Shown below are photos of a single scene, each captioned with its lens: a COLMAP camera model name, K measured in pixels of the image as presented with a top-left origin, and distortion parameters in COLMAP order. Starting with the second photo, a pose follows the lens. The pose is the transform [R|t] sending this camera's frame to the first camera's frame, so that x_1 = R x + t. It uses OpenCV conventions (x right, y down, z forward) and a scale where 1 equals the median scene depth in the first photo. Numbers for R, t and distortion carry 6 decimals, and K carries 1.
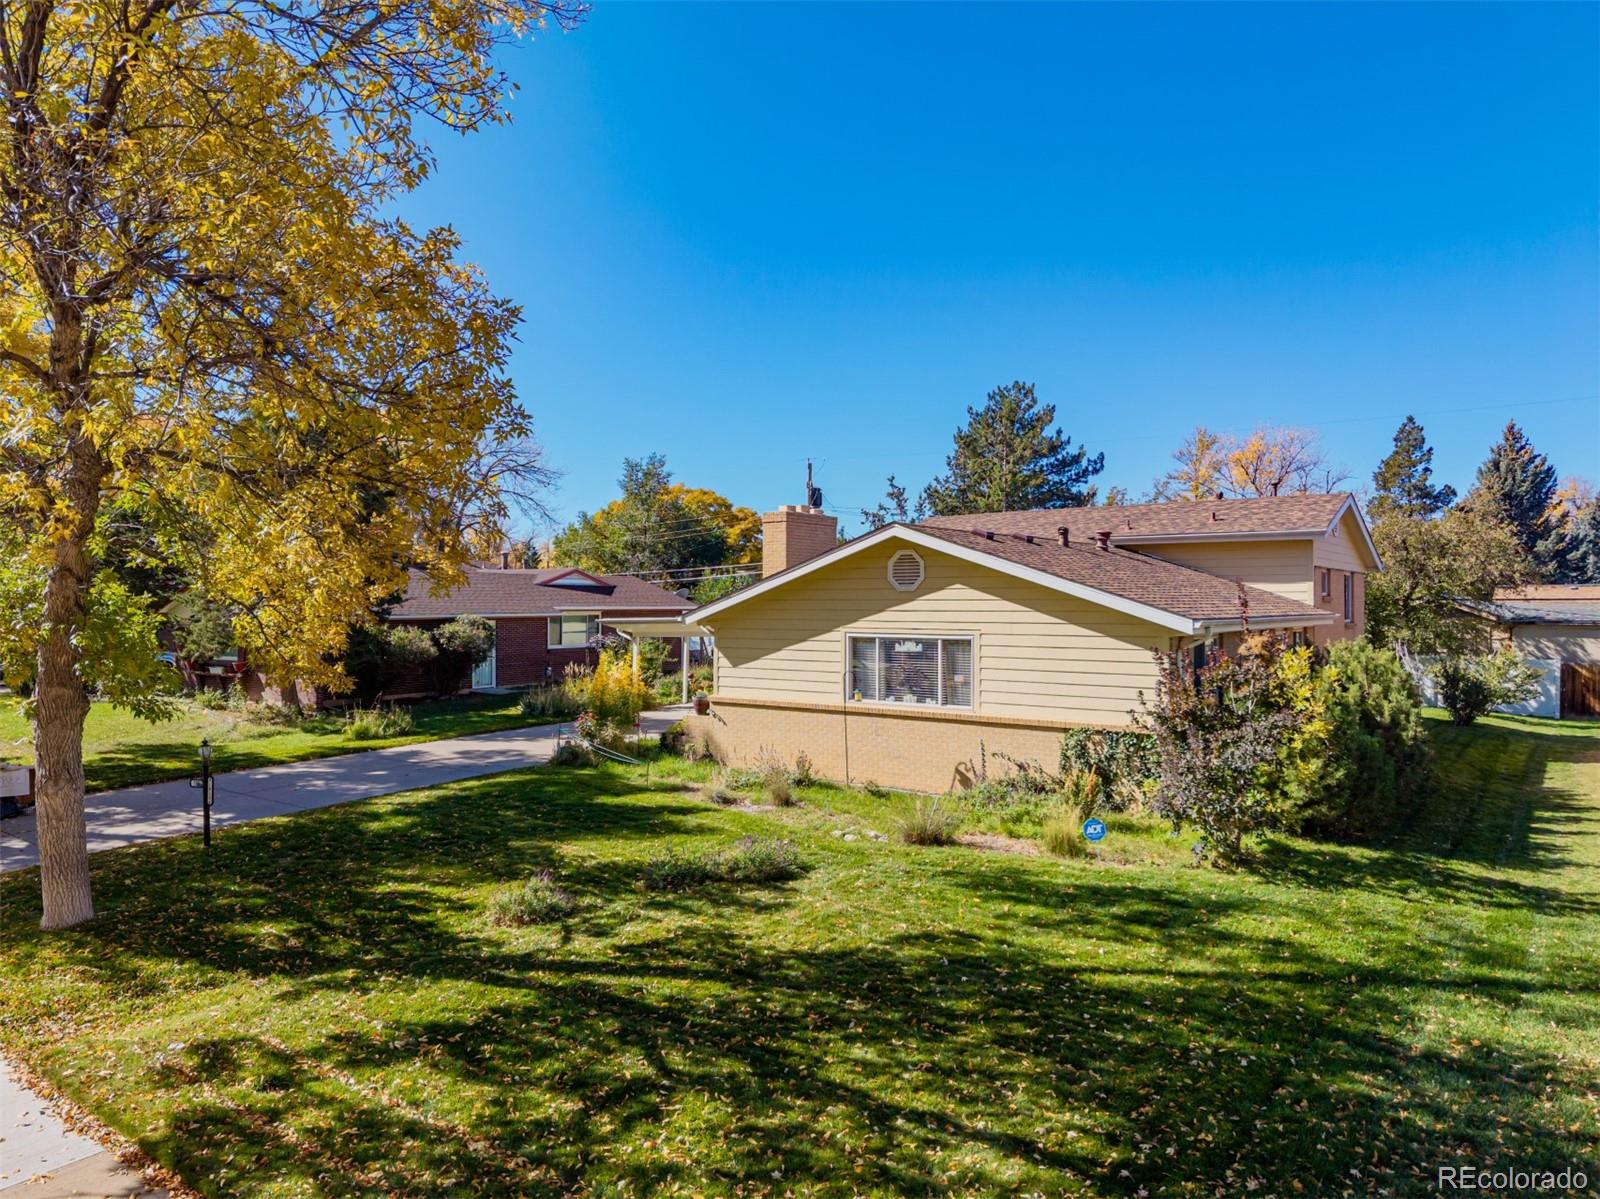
lens RADIAL K [[1096.0, 0, 806.8], [0, 1096.0, 598.6], [0, 0, 1]] dist [0.018055, -0.001041]
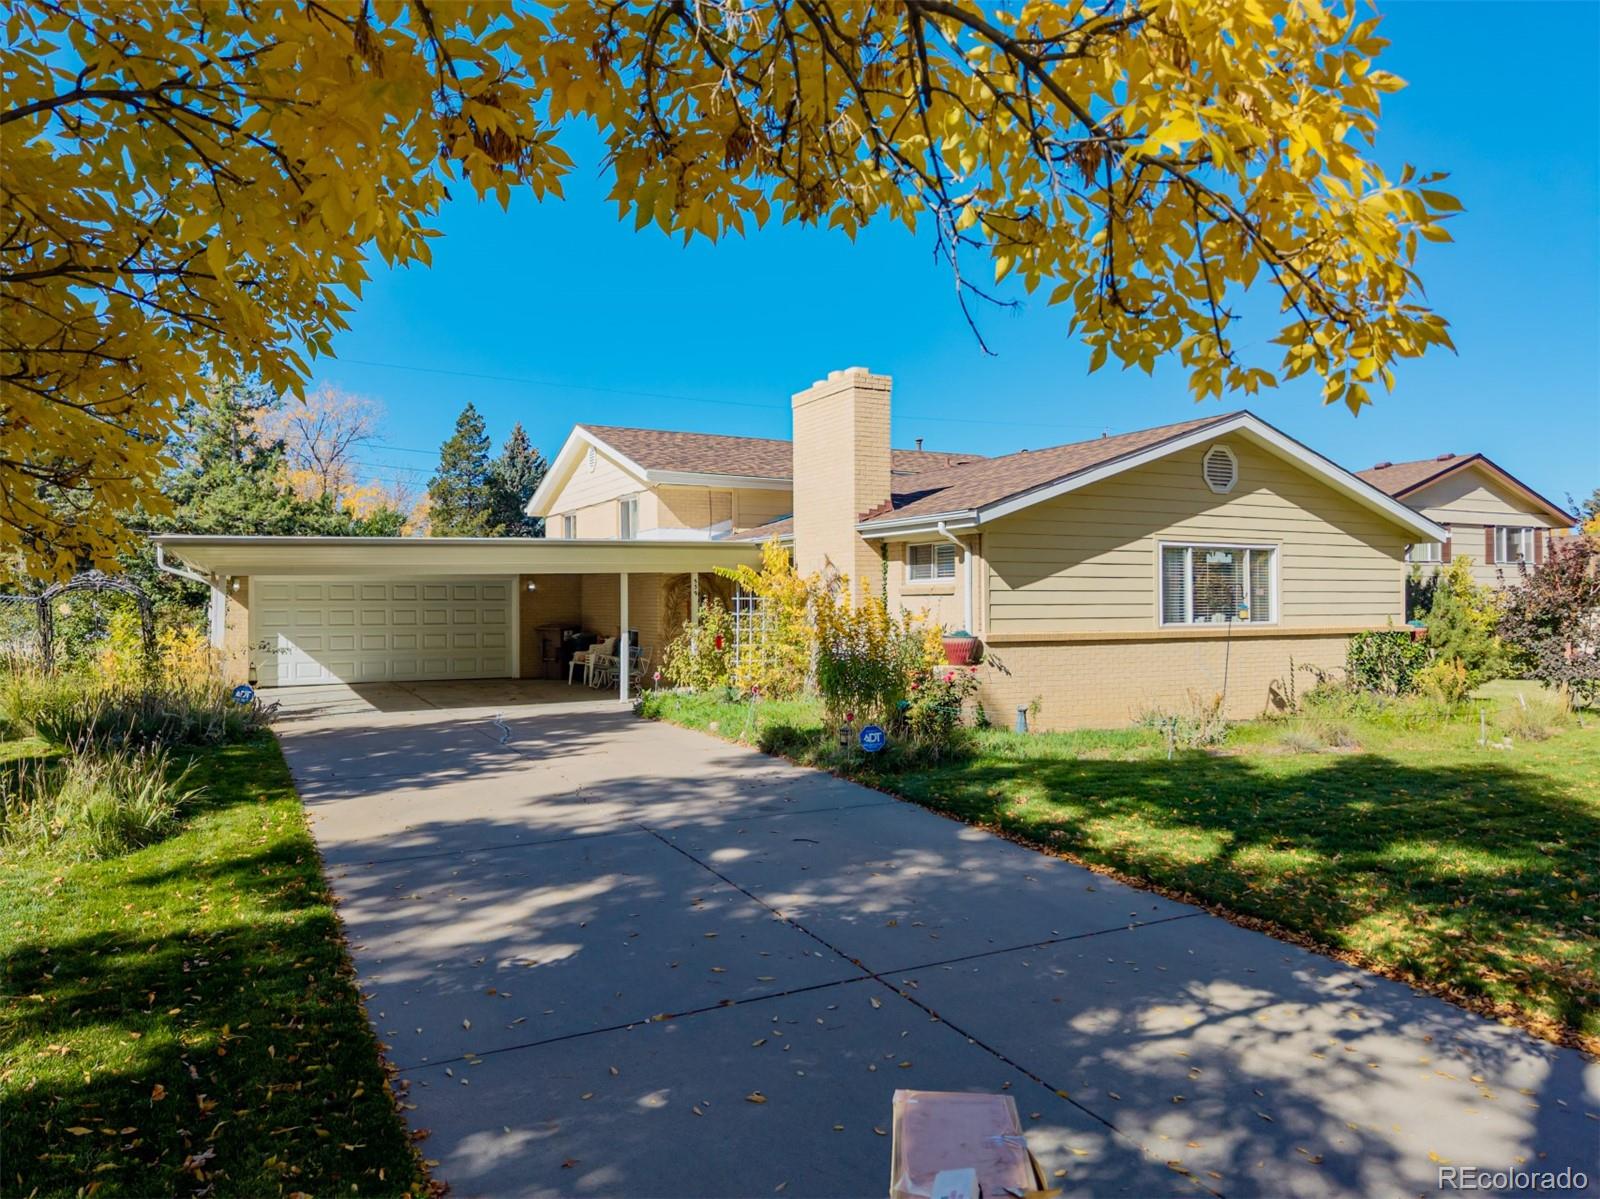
lens RADIAL K [[1096.0, 0, 806.8], [0, 1096.0, 598.6], [0, 0, 1]] dist [0.018055, -0.001041]
pose [[0.422044, 0.004747, 0.906563, -0.850042], [0.003461, 0.999971, -0.006847, 0.082914], [-0.906569, 0.006028, 0.422015, 0.940581]]
